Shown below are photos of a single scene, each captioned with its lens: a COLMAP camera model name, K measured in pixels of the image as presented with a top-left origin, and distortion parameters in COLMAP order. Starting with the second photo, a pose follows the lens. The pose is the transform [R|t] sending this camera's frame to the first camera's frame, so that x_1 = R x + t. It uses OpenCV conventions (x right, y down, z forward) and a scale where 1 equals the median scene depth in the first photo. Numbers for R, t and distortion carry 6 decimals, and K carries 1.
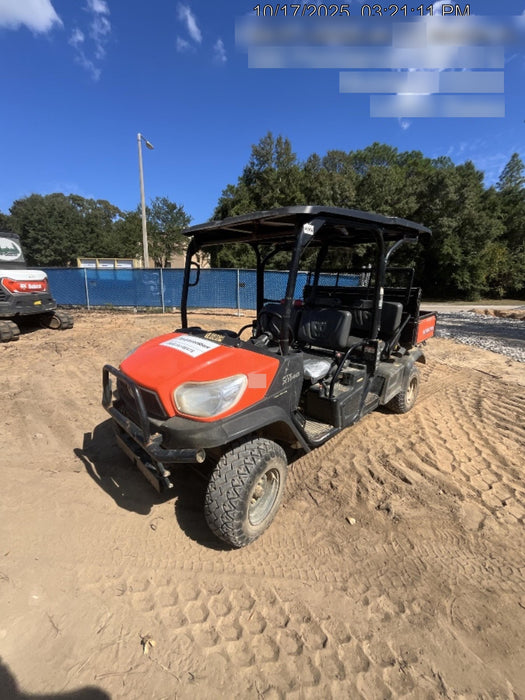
lens RADIAL K [[284.9, 0, 264.3], [0, 284.9, 347.4], [0, 0, 1]] dist [-0.002189, -0.000499]
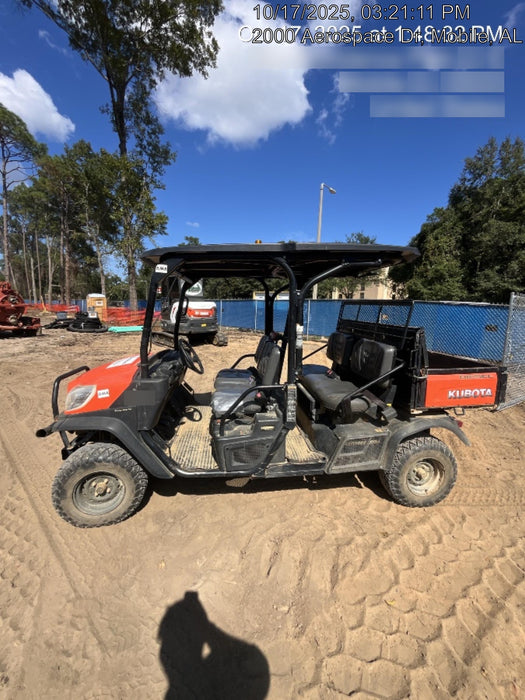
lens RADIAL K [[284.9, 0, 262.9], [0, 284.9, 348.3], [0, 0, 1]] dist [-0.002189, -0.000499]
pose [[0.785730, 0.096834, -0.610943, 0.277049], [-0.156722, 0.986609, -0.045183, -0.027662], [0.598386, 0.131249, 0.790385, 0.092861]]
